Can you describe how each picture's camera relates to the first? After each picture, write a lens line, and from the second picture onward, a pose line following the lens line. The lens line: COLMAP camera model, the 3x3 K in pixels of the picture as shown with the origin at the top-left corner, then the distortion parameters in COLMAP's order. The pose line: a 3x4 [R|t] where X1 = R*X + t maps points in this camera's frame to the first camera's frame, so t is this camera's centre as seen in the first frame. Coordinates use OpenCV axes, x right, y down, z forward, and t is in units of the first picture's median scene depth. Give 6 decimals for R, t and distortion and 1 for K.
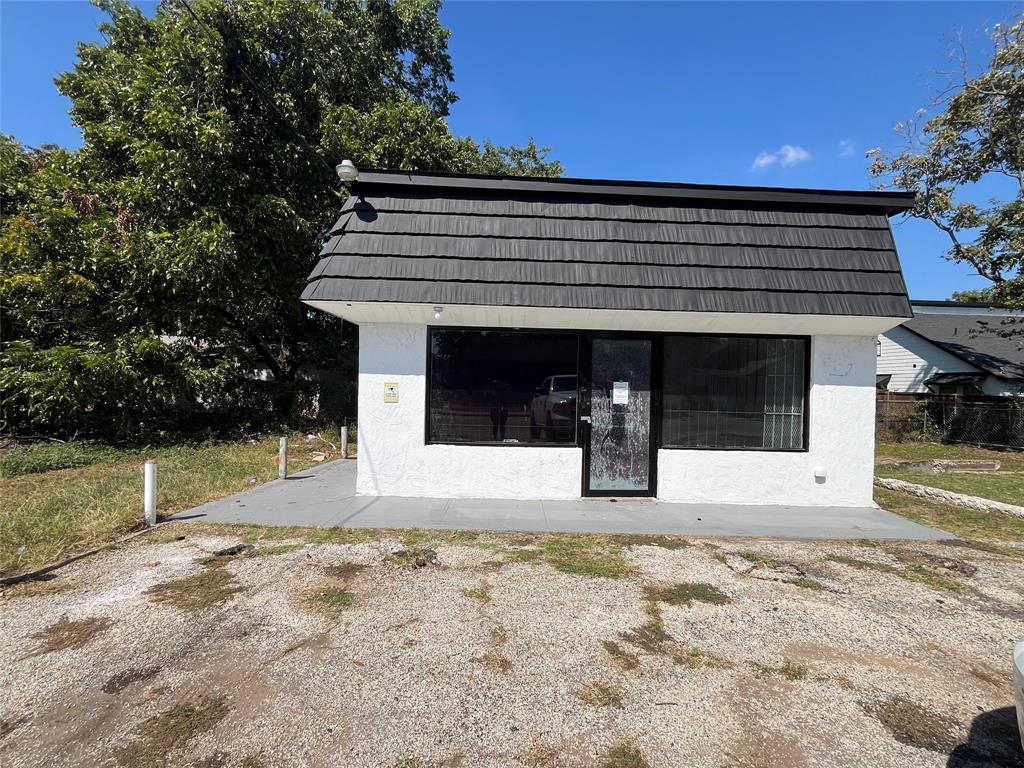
lens RADIAL K [[459.3, 0, 508.6], [0, 459.3, 386.7], [0, 0, 1]] dist [0.000587, -0.001127]
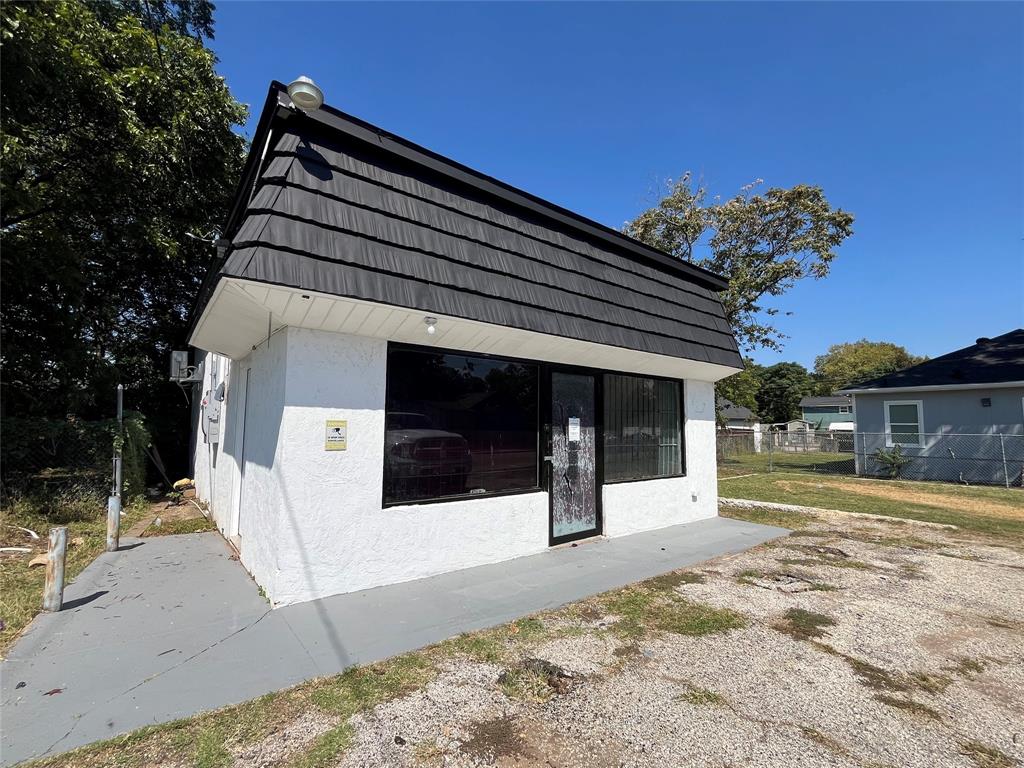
lens RADIAL K [[459.3, 0, 509.2], [0, 459.3, 385.5], [0, 0, 1]] dist [0.000587, -0.001127]
pose [[0.803612, 0.038451, 0.593910, -0.452070], [0.012080, 0.996651, -0.080871, -0.002024], [-0.595031, 0.072163, 0.800457, 0.310362]]
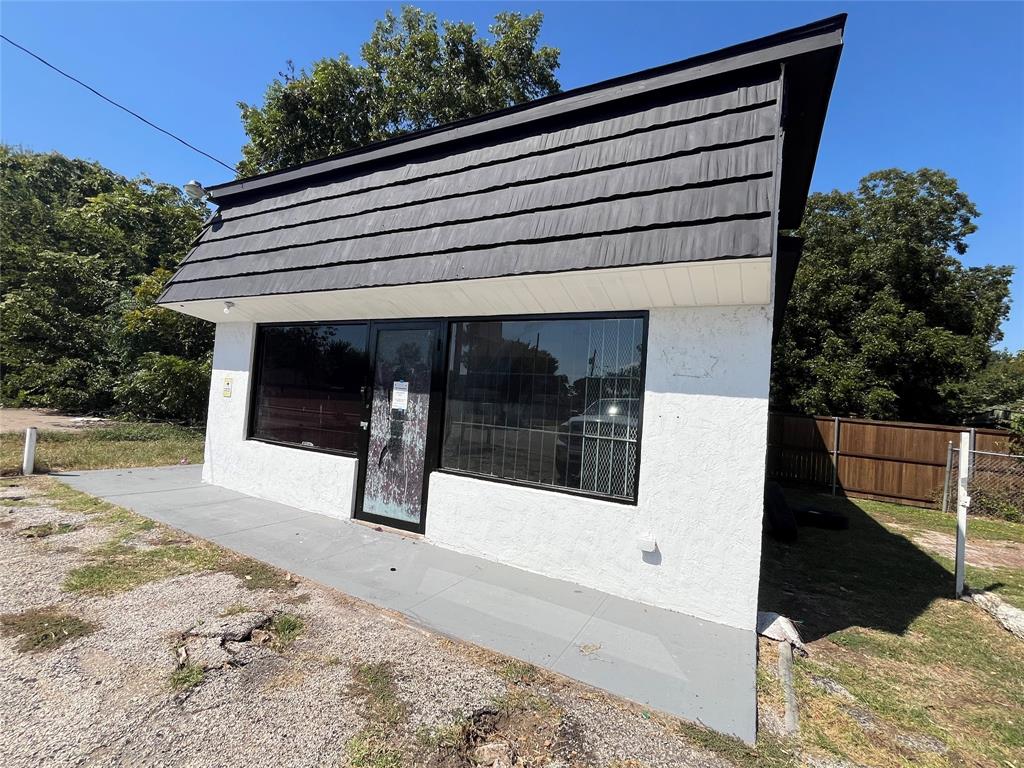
lens RADIAL K [[459.3, 0, 506.1], [0, 459.3, 386.5], [0, 0, 1]] dist [0.000587, -0.001127]
pose [[0.863760, 0.020932, -0.503469, 0.826662], [-0.056049, 0.996928, -0.054711, 0.032536], [0.500777, 0.075476, 0.862279, 0.408857]]
